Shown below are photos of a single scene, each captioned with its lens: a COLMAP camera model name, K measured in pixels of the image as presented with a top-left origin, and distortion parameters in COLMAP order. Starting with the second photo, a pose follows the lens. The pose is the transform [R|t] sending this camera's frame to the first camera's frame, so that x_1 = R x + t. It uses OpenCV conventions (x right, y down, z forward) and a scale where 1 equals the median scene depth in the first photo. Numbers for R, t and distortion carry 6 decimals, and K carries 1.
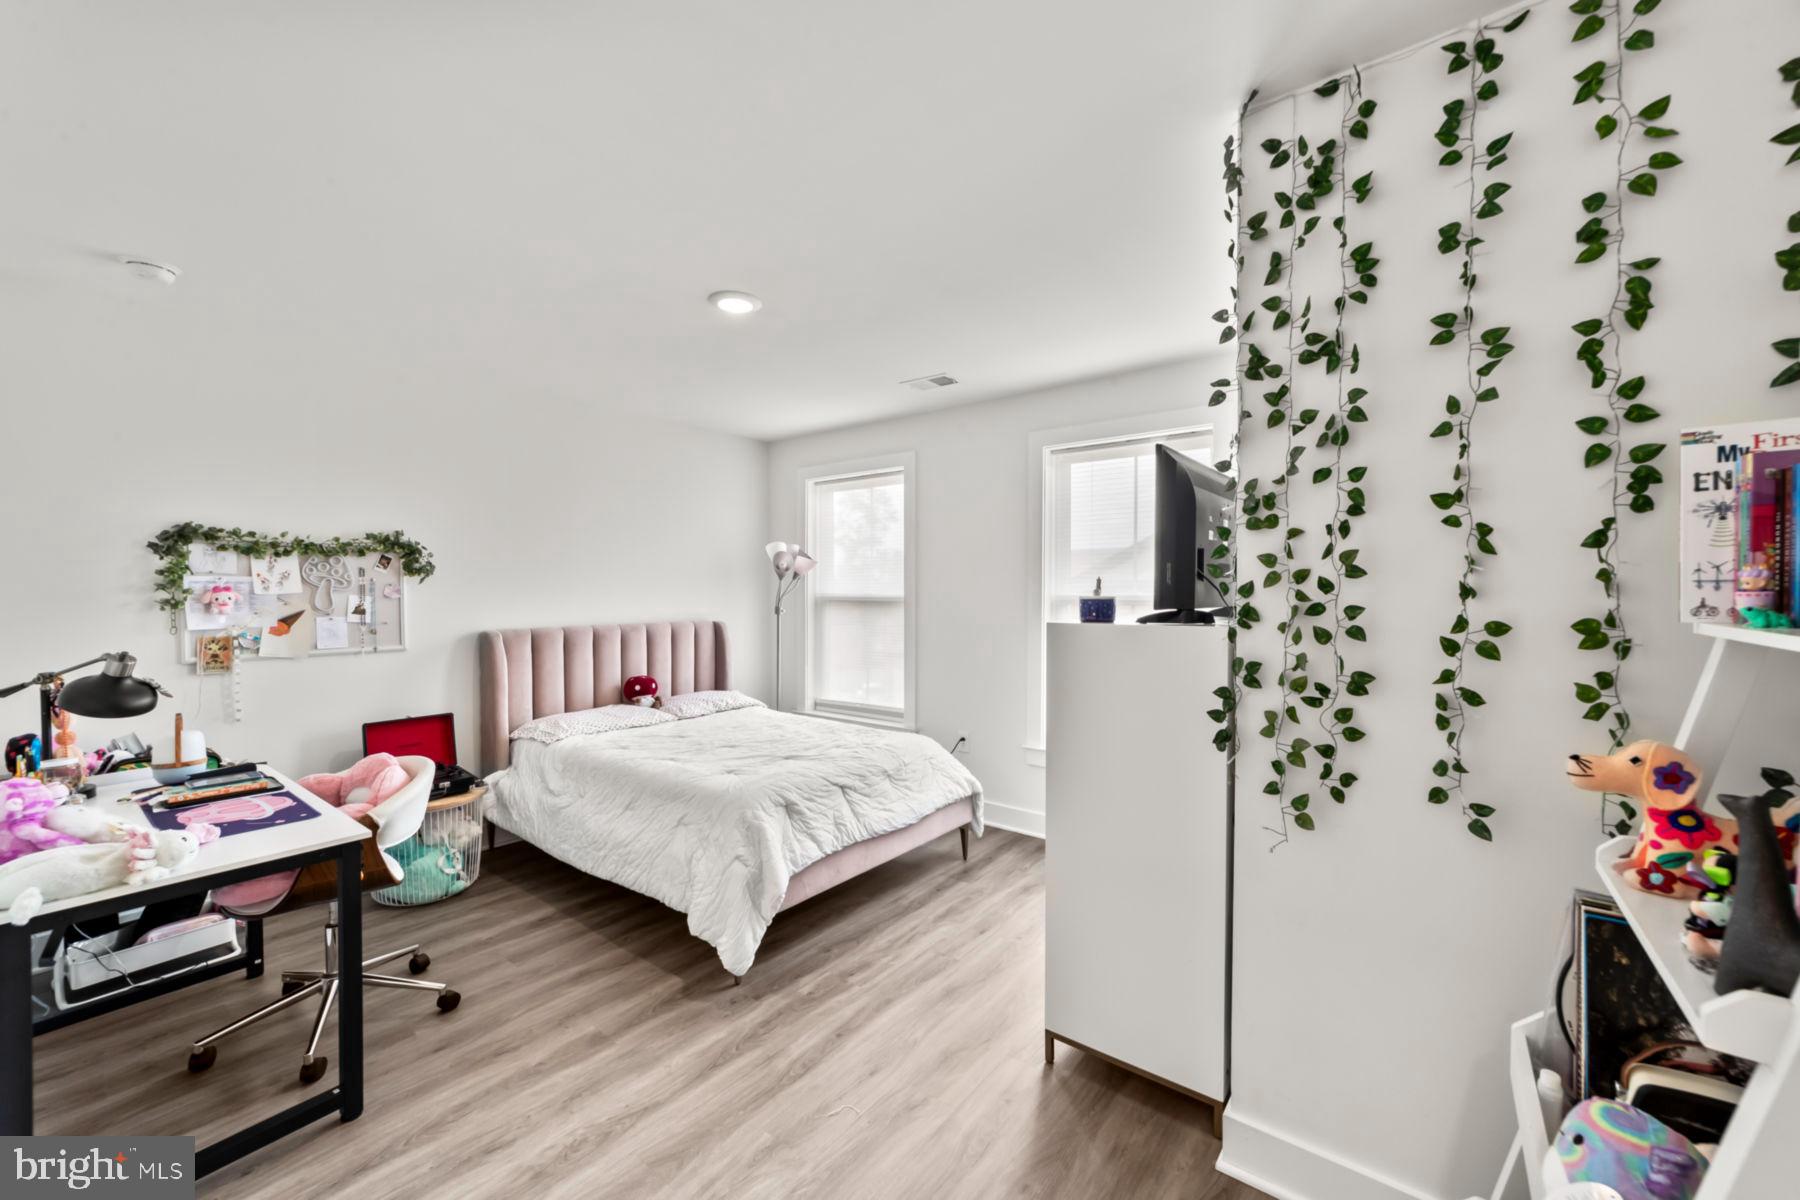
lens RADIAL K [[696.0, 0, 901.6], [0, 696.0, 595.4], [0, 0, 1]] dist [-0.000434, 0.002166]
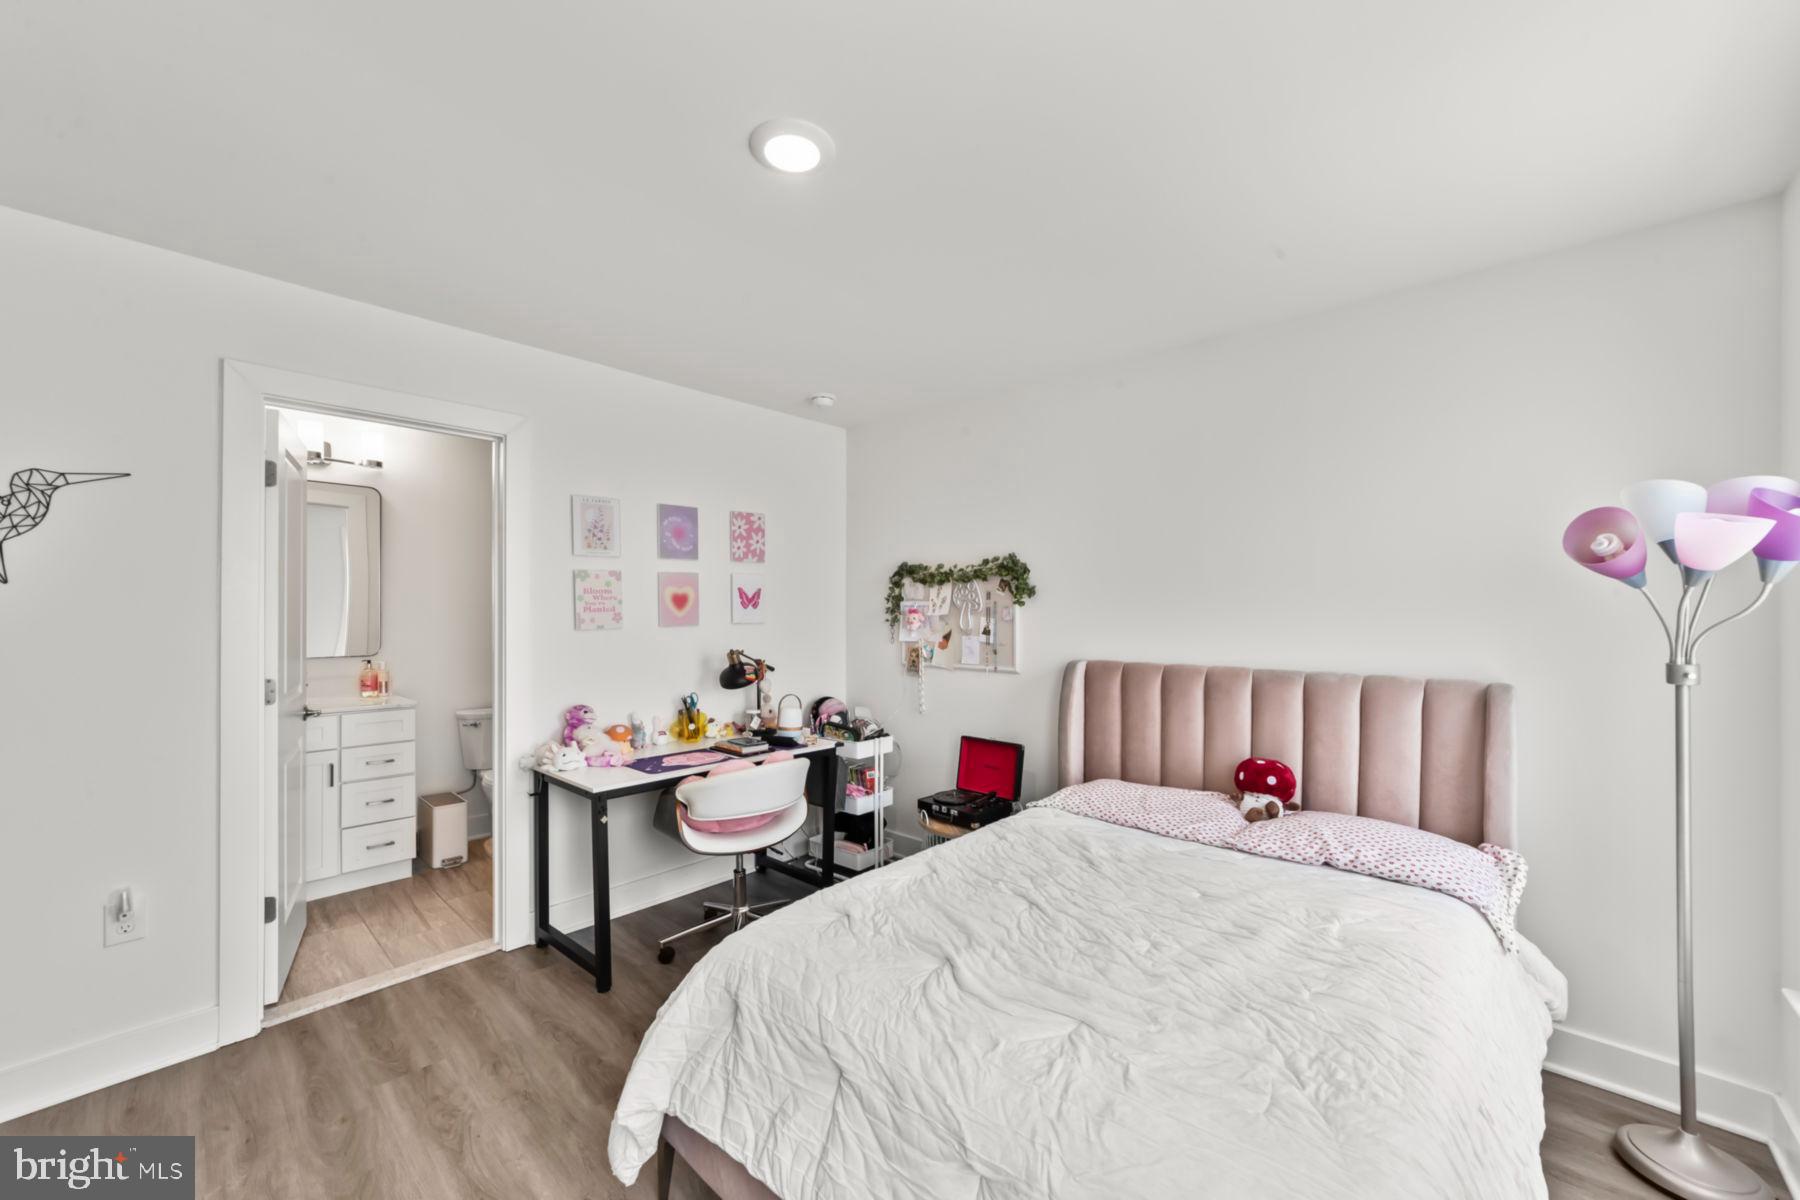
lens RADIAL K [[696.0, 0, 901.0], [0, 696.0, 610.7], [0, 0, 1]] dist [-0.000434, 0.002166]
pose [[-0.067058, -0.006414, -0.997728, 0.302927], [-0.016233, 0.999854, -0.005337, -0.002266], [0.997617, 0.015839, -0.067153, 0.956688]]
